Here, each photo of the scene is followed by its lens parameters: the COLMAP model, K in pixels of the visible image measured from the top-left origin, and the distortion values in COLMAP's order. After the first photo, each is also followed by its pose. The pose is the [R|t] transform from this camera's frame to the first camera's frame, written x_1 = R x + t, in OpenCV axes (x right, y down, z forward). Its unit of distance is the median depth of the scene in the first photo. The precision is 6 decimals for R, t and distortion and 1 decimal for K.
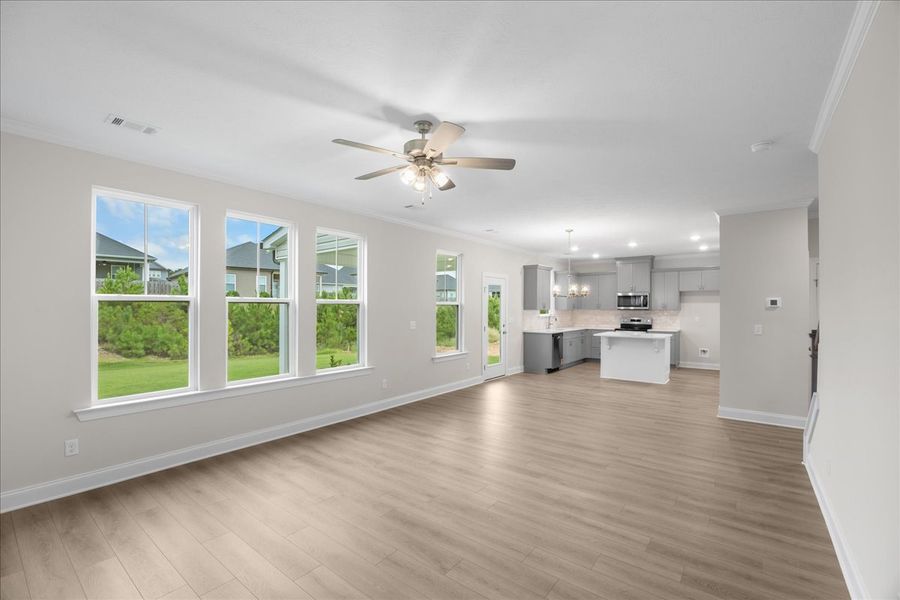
lens RADIAL K [[389.4, 0, 454.9], [0, 389.4, 309.0], [0, 0, 1]] dist [-0.003820, -0.000211]
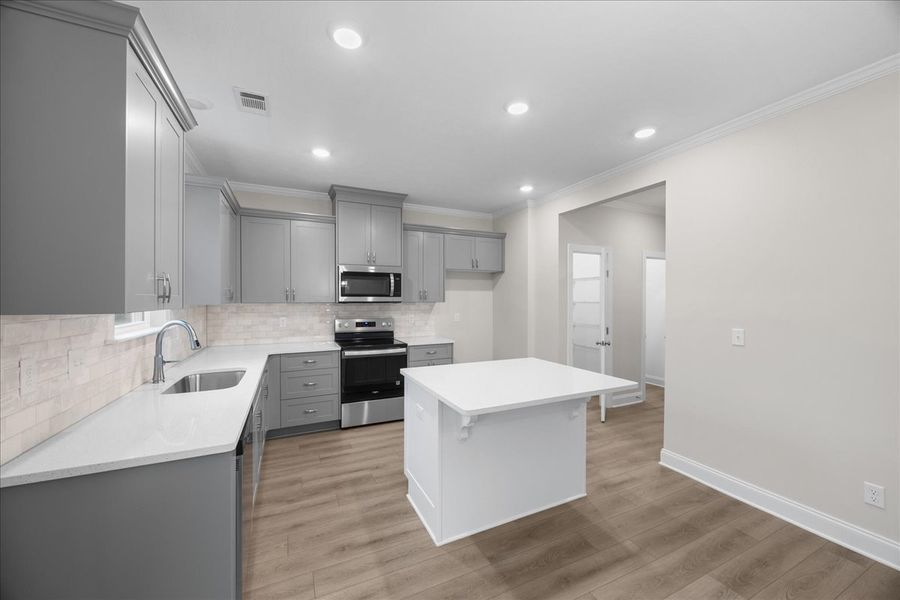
lens RADIAL K [[343.5, 0, 449.0], [0, 343.5, 299.8], [0, 0, 1]] dist [-0.002364, 0.000196]
pose [[0.462204, -0.005460, 0.886757, 0.133855], [0.005171, 0.999981, 0.003462, -0.002664], [-0.886758, 0.002986, 0.462223, 0.739535]]
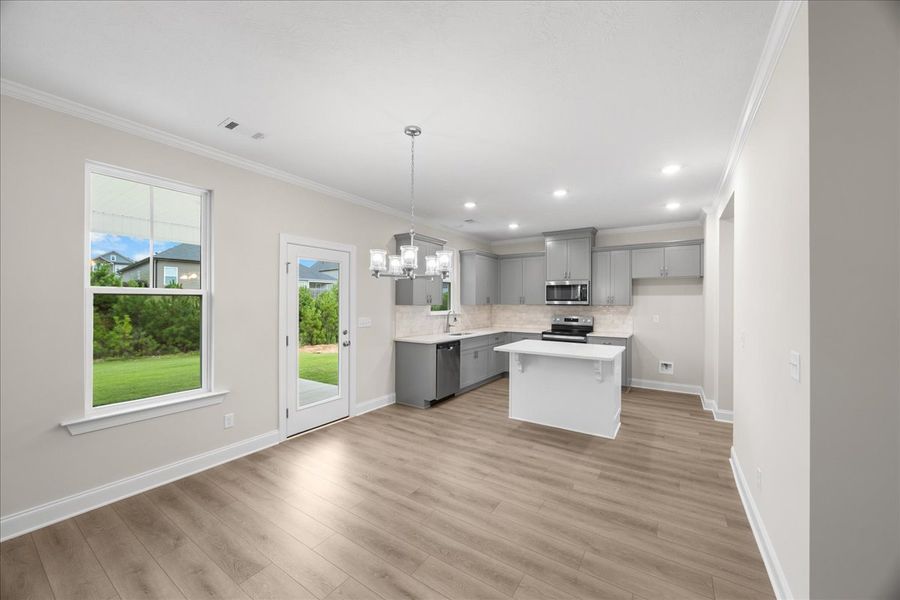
lens RADIAL K [[343.5, 0, 449.9], [0, 343.5, 301.1], [0, 0, 1]] dist [-0.002364, 0.000196]
pose [[0.998044, 0.001704, 0.062491, 0.210217], [-0.001311, 0.999979, -0.006337, -0.001086], [-0.062501, 0.006243, 0.998025, 0.399087]]
